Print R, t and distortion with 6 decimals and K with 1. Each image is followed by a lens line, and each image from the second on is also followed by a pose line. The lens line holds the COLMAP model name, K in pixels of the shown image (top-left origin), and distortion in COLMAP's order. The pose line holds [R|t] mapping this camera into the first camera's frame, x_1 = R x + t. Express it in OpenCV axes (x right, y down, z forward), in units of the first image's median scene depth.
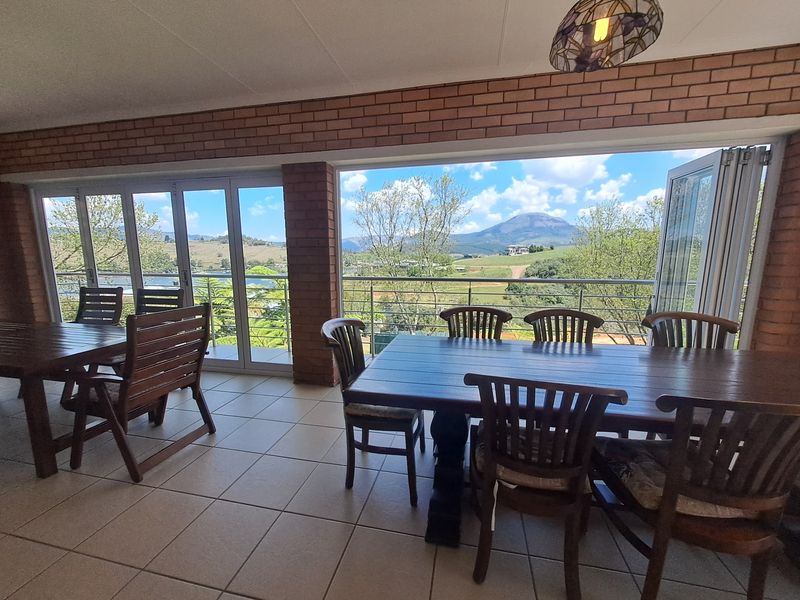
lens RADIAL K [[326.1, 0, 400.0], [0, 326.1, 300.0], [0, 0, 1]] dist [0.000462, -0.000422]
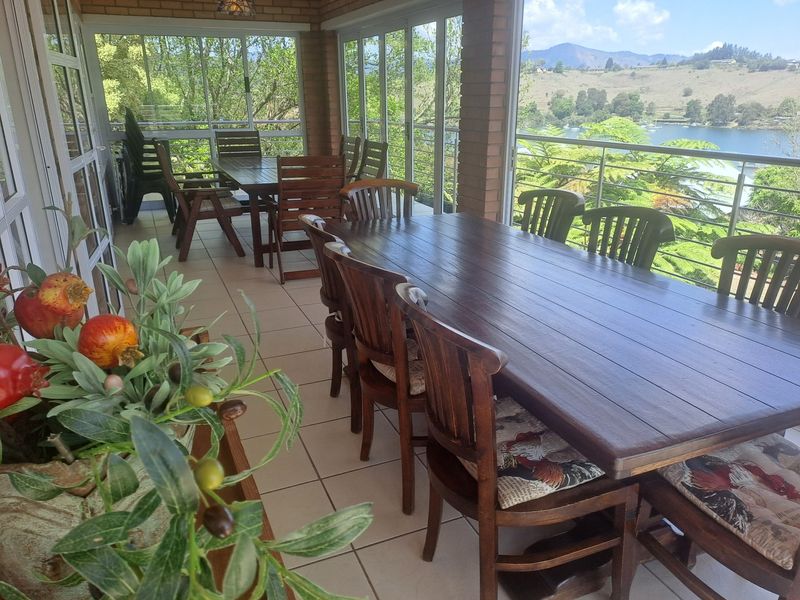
lens RADIAL K [[607.6, 0, 400.0], [0, 607.6, 300.0], [0, 0, 1]] dist [0.052103, -0.001540]
pose [[0.582517, 0.260921, -0.769801, 0.722897], [-0.112127, 0.963817, 0.241834, -0.019945], [0.805047, -0.054556, 0.590697, -0.046110]]
